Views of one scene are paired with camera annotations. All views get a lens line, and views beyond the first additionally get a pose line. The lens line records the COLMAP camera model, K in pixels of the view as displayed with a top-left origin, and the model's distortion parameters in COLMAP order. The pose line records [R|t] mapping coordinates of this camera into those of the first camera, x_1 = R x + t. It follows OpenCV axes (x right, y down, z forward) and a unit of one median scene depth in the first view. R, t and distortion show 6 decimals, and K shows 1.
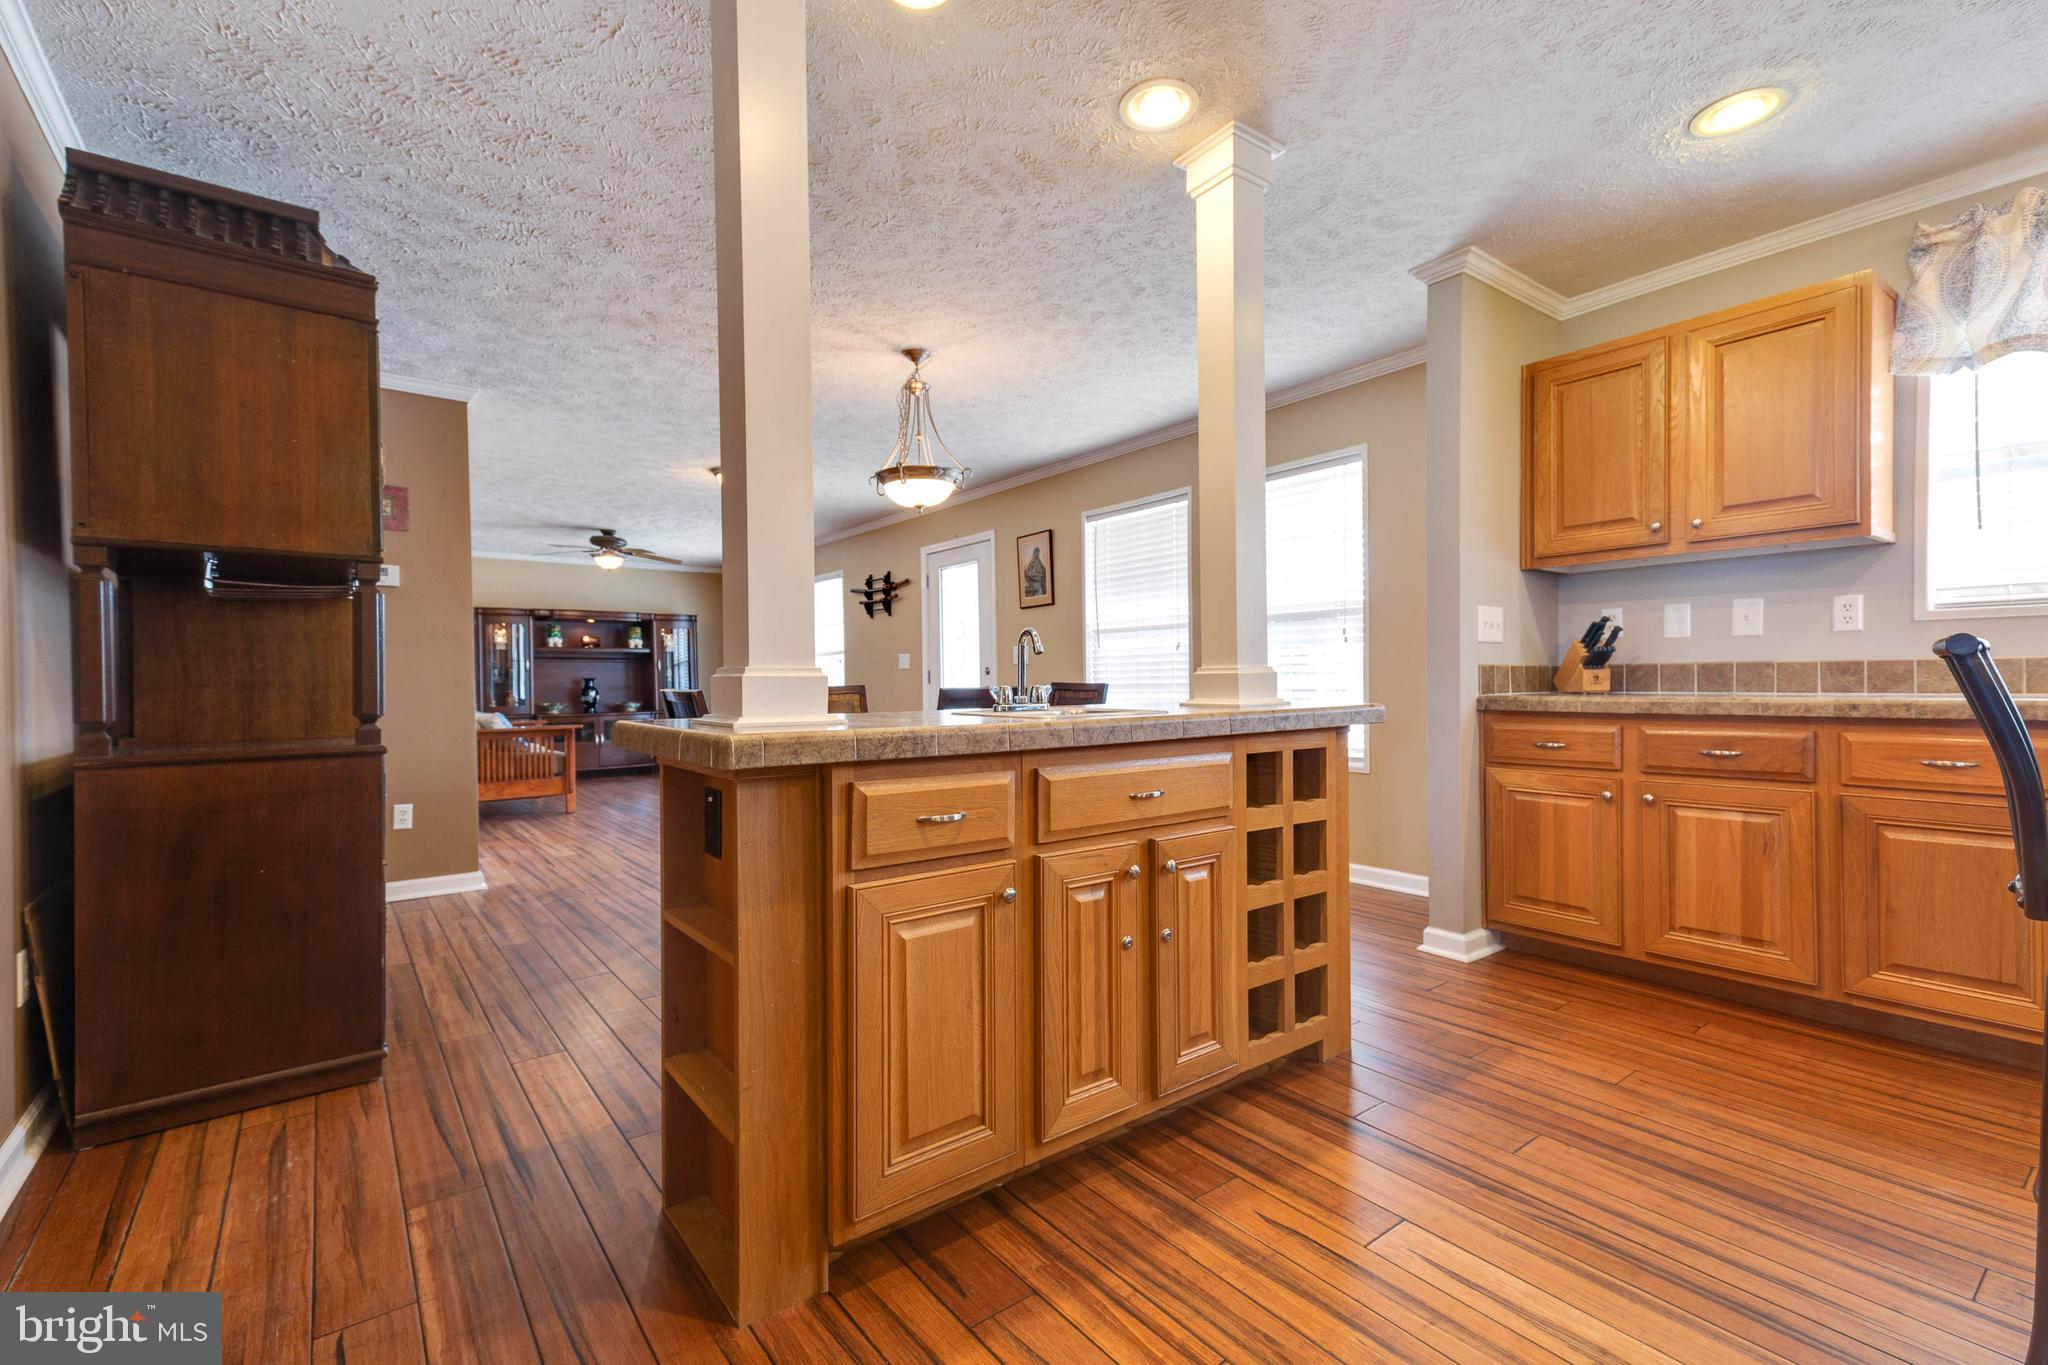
lens RADIAL K [[936.0, 0, 1034.4], [0, 936.0, 690.3], [0, 0, 1]] dist [0.027324, -0.000321]
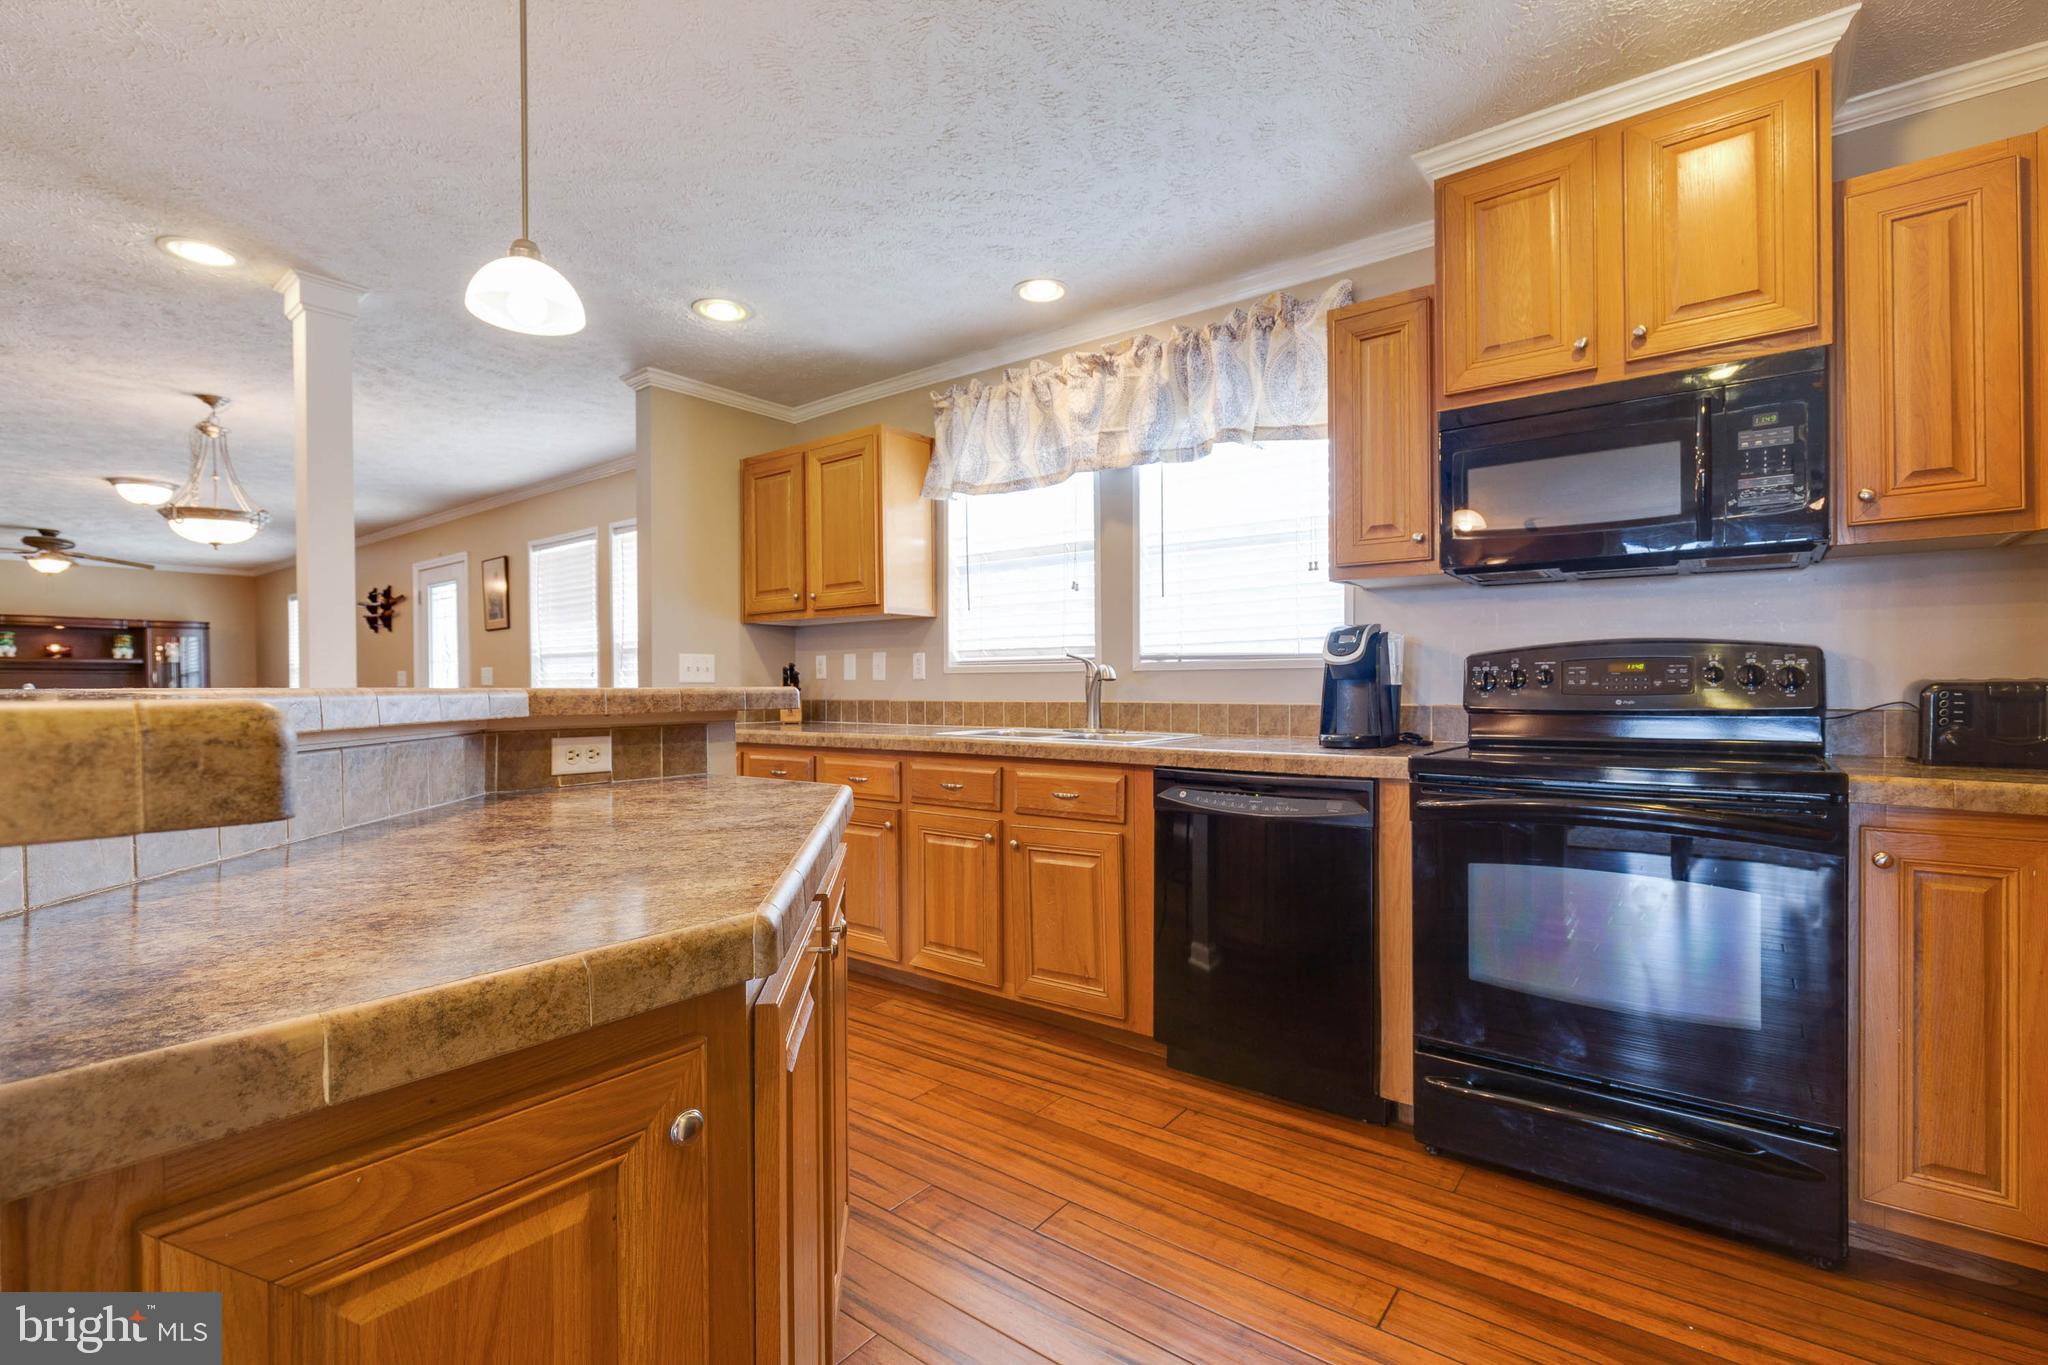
lens RADIAL K [[936.0, 0, 1019.7], [0, 936.0, 676.4], [0, 0, 1]] dist [0.027324, -0.000321]
pose [[0.969299, -0.002868, 0.245868, 0.307521], [0.005629, 0.999929, -0.010528, -0.024130], [-0.245820, 0.011589, 0.969246, -0.150386]]
